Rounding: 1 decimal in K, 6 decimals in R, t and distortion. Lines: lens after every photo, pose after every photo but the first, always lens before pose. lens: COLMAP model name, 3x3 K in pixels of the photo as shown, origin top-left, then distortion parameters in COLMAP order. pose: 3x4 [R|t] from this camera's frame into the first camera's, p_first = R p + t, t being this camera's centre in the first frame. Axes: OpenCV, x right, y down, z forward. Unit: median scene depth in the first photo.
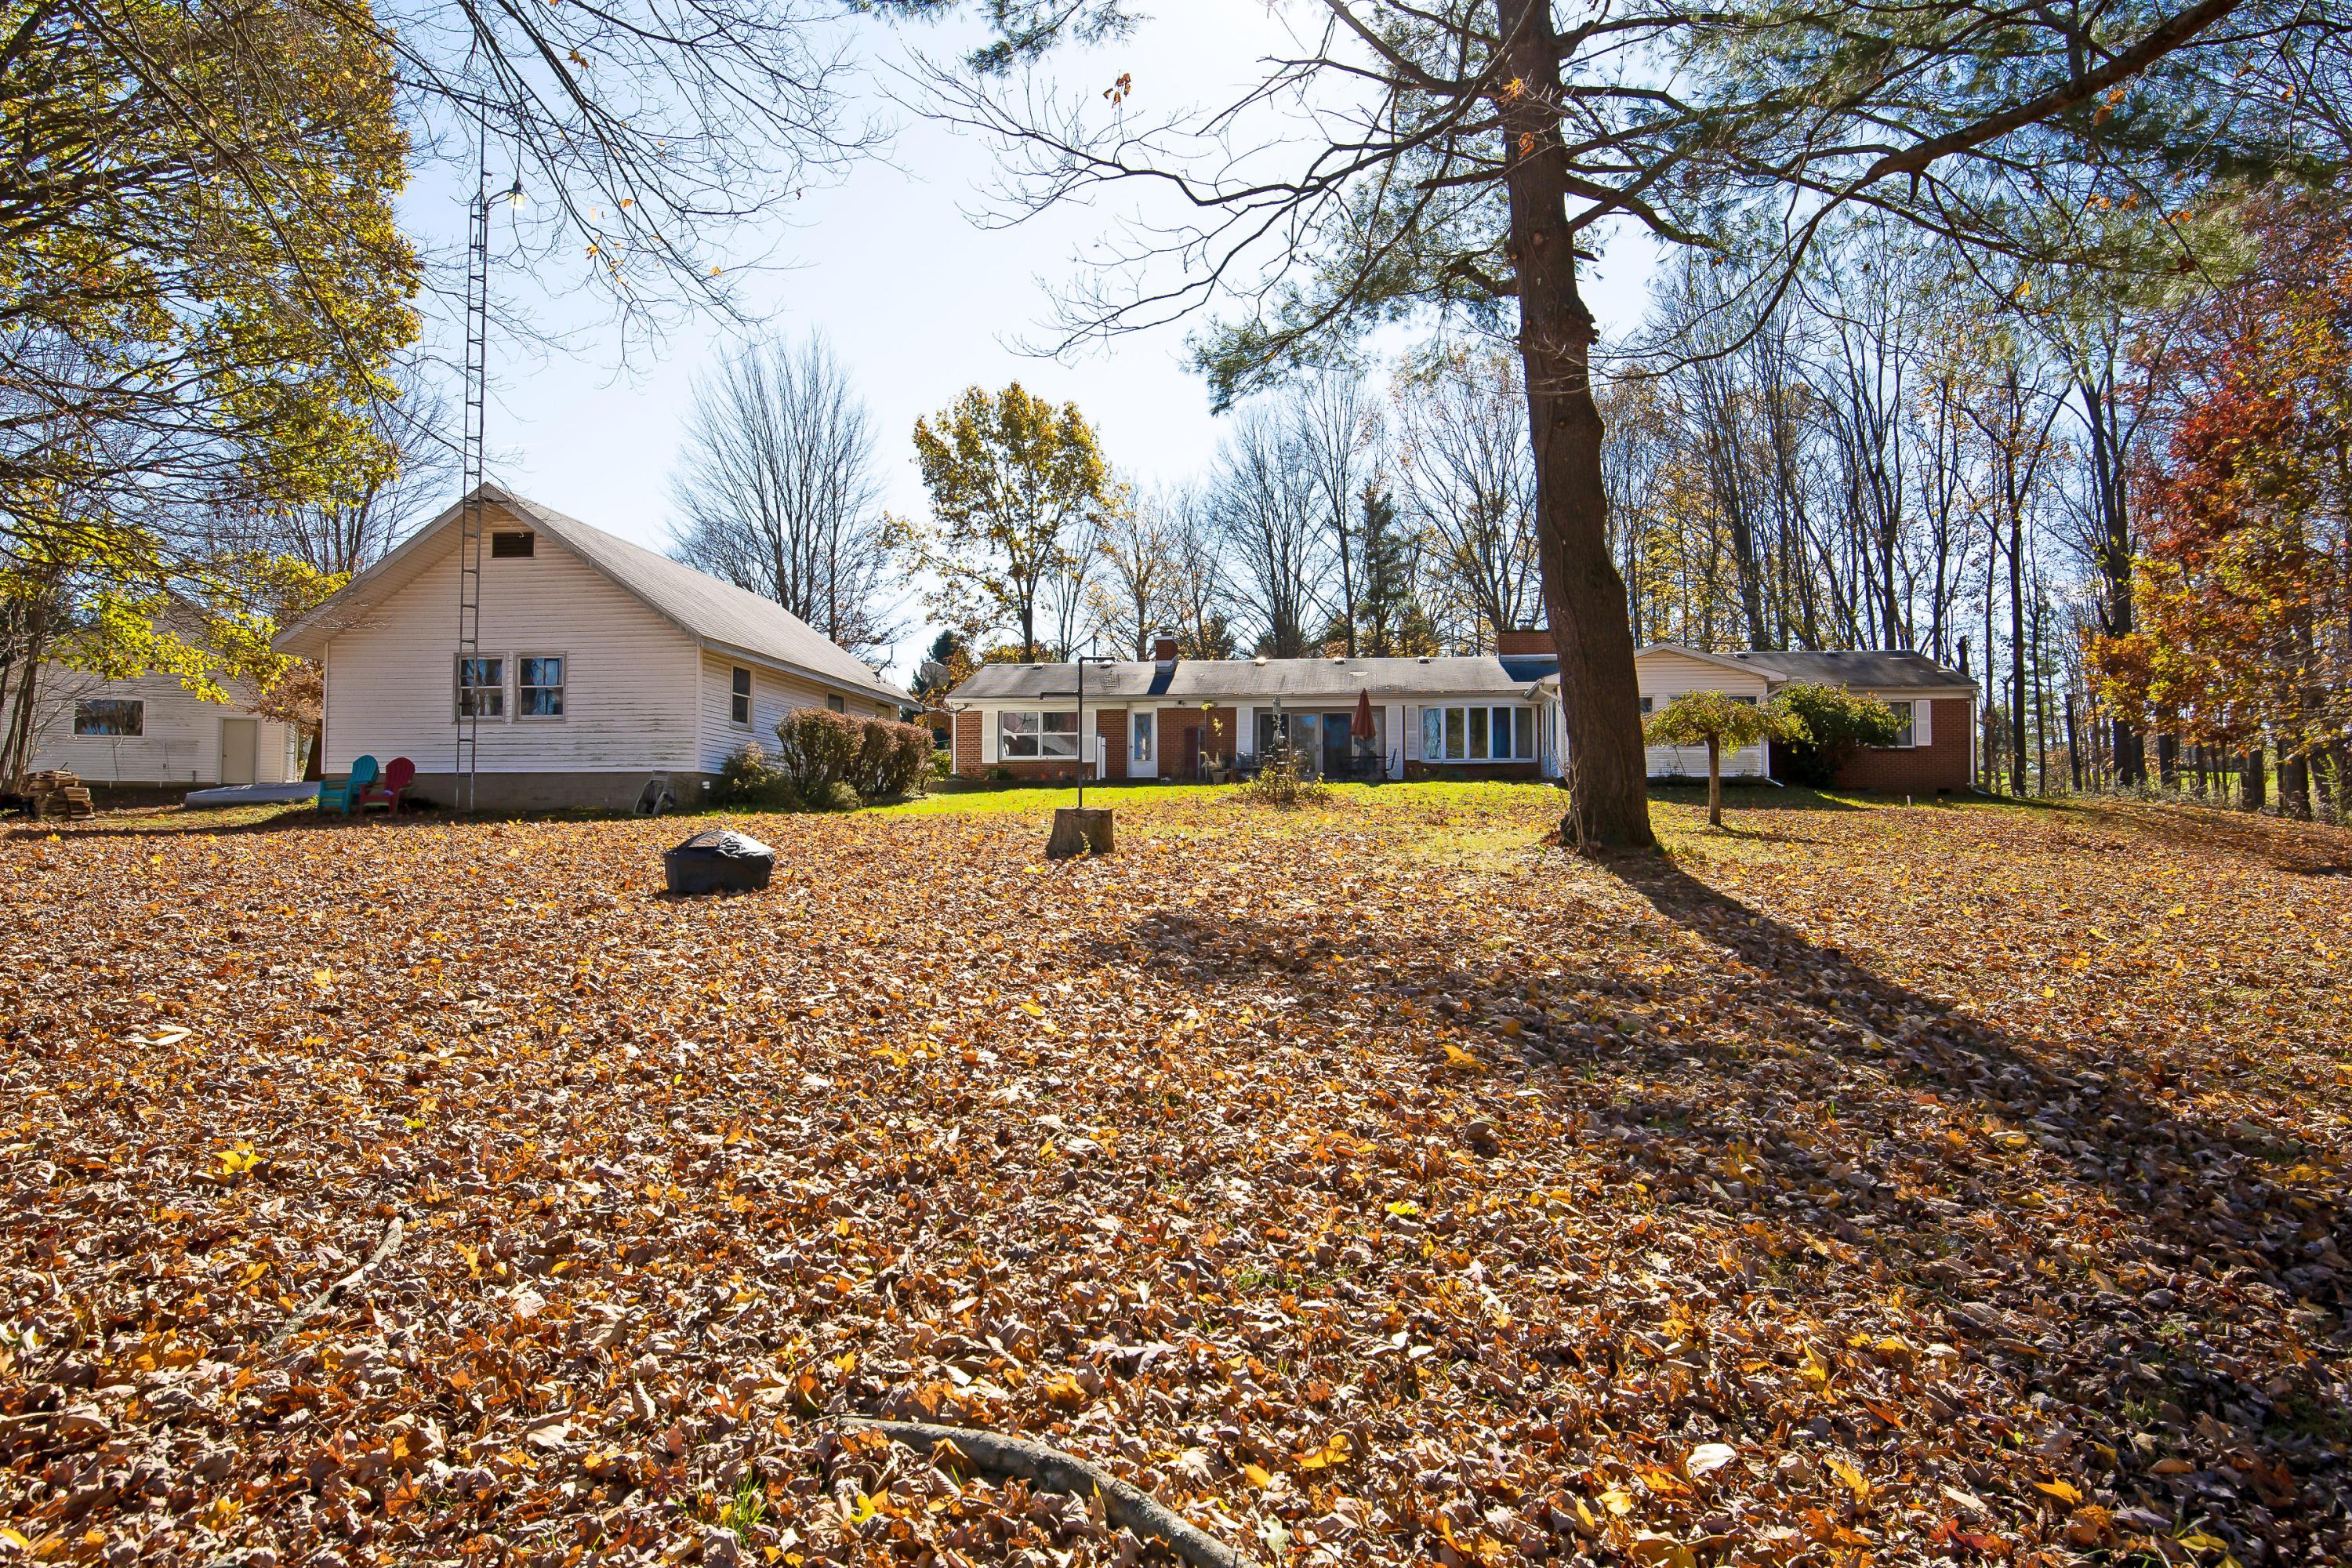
lens RADIAL K [[1479.4, 0, 1150.3], [0, 1479.4, 685.9], [0, 0, 1]] dist [0.000572, -0.000026]
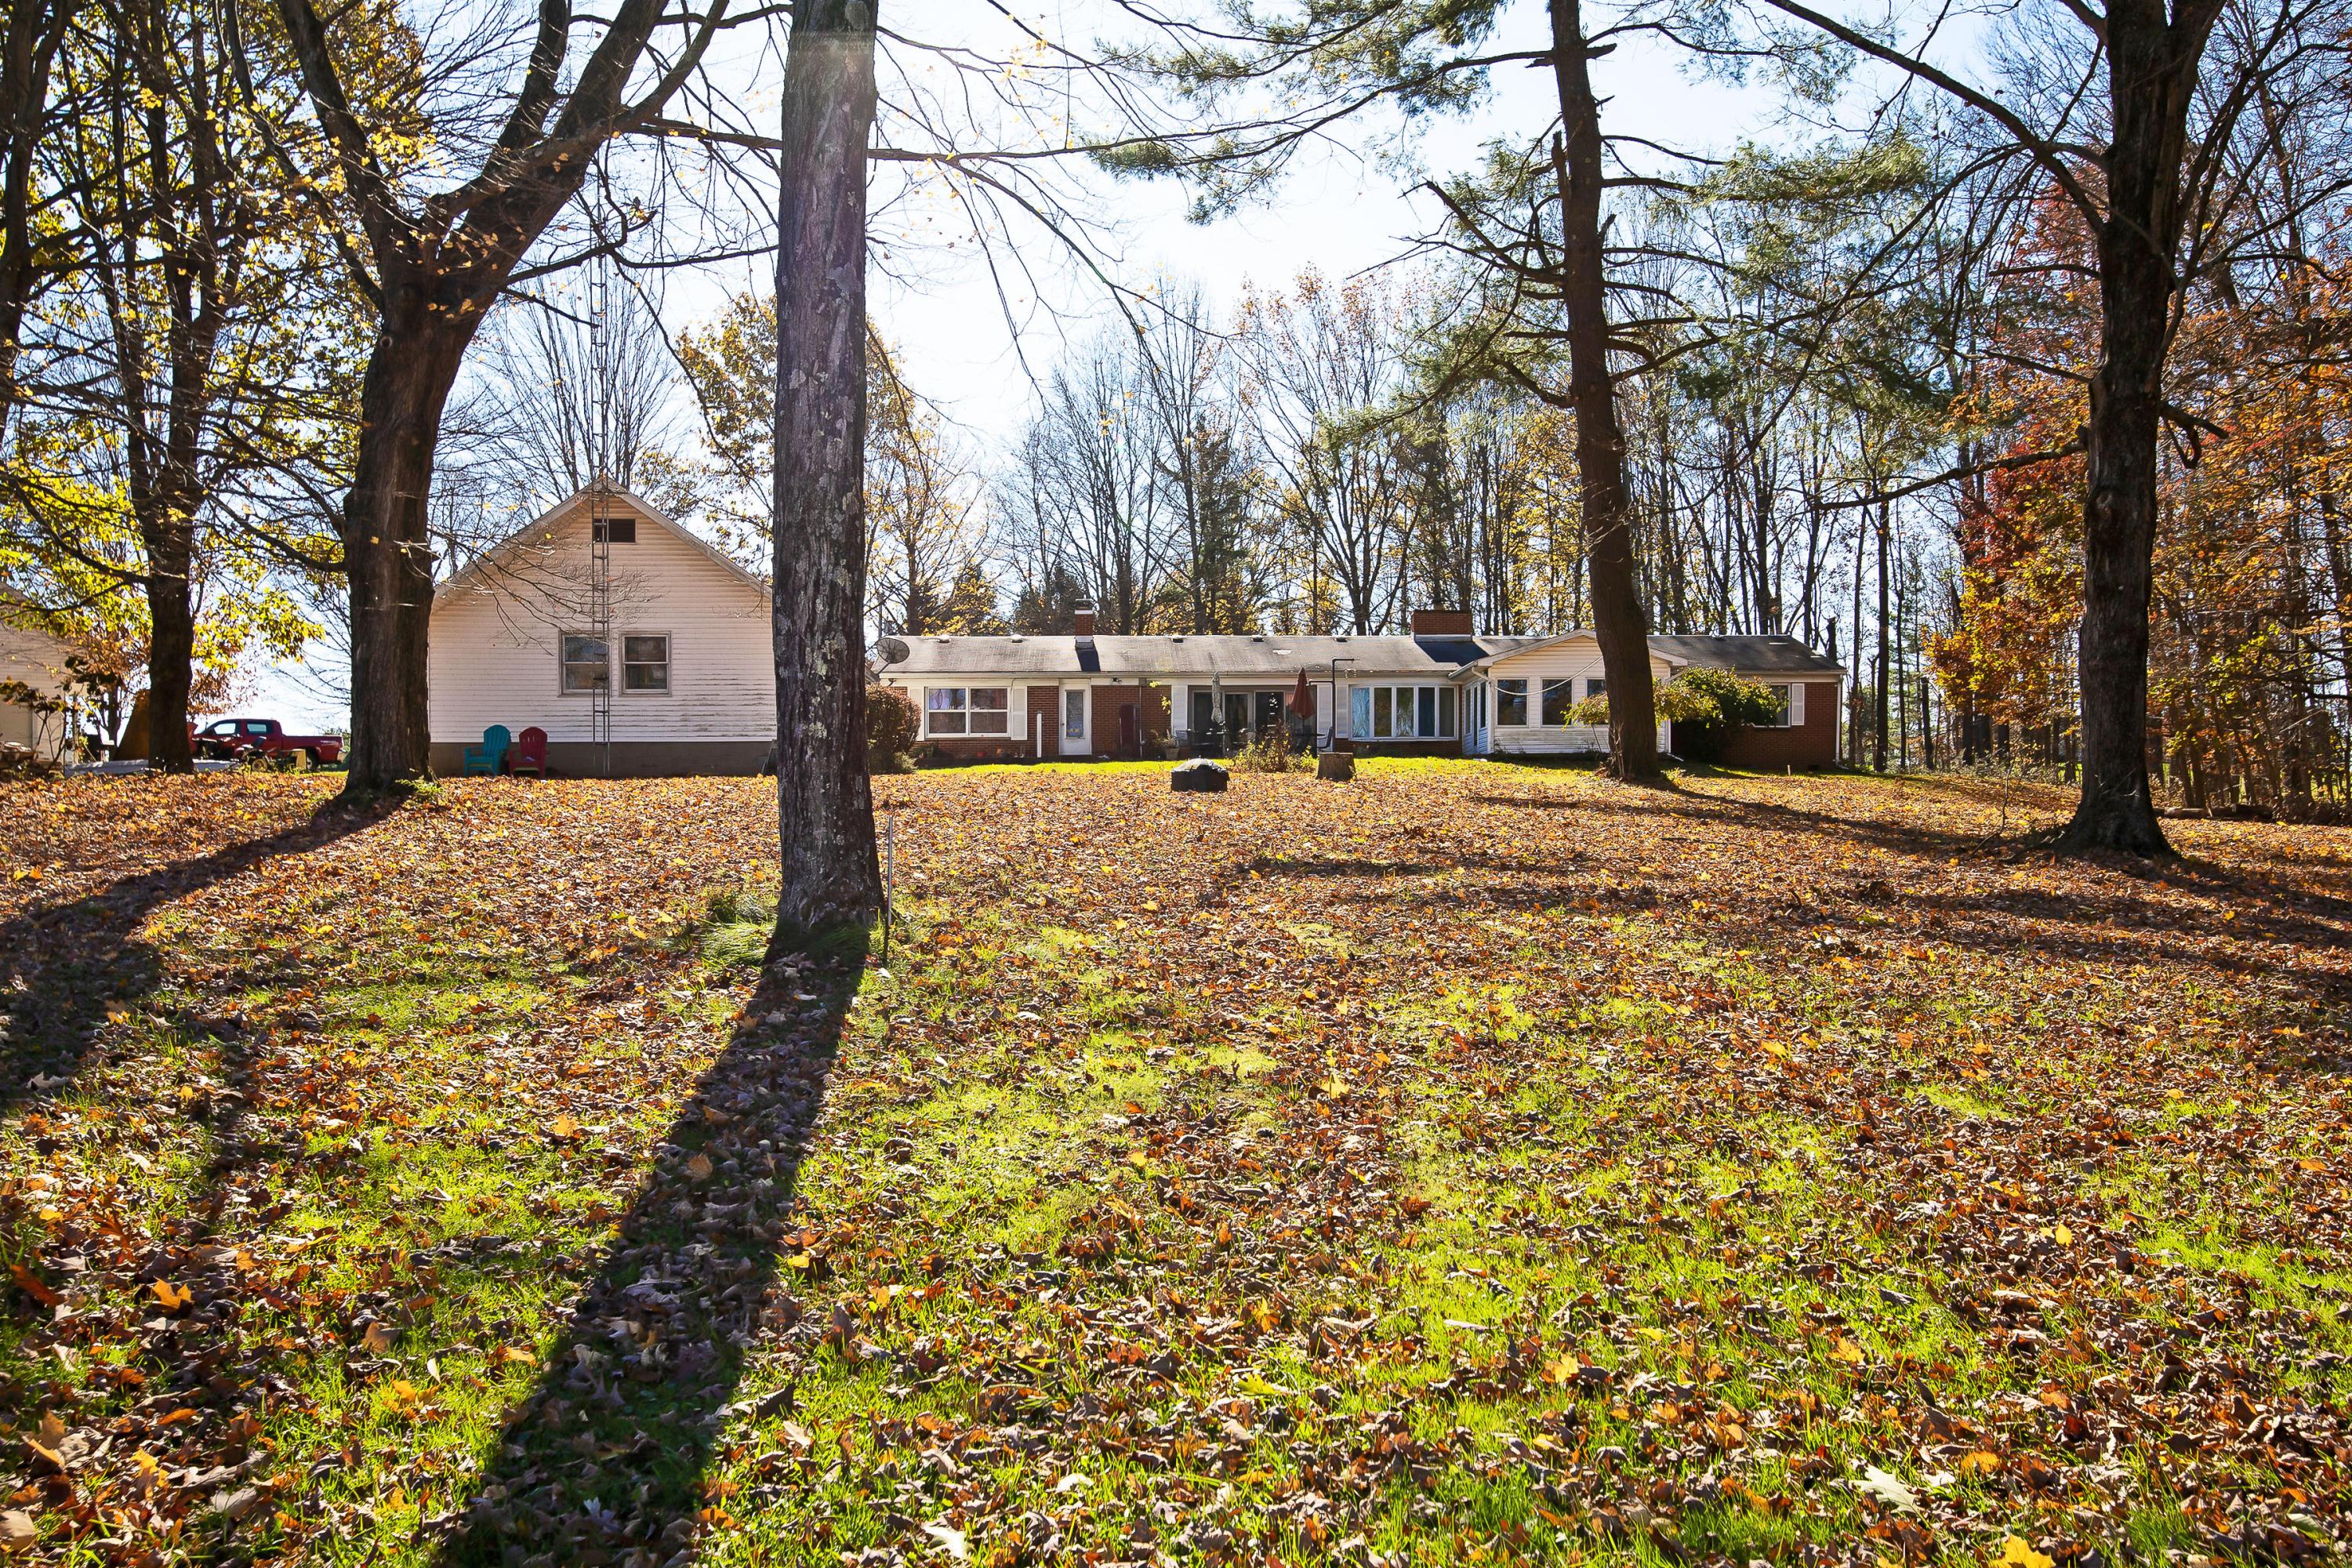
lens RADIAL K [[2036.5, 0, 1176.2], [0, 2036.5, 782.2], [0, 0, 1]] dist [-0.043022, -0.002881]
pose [[0.981502, -0.001284, 0.191446, -0.196660], [-0.011181, 0.997886, 0.064016, -0.007748], [-0.191124, -0.064972, 0.979413, -0.349235]]
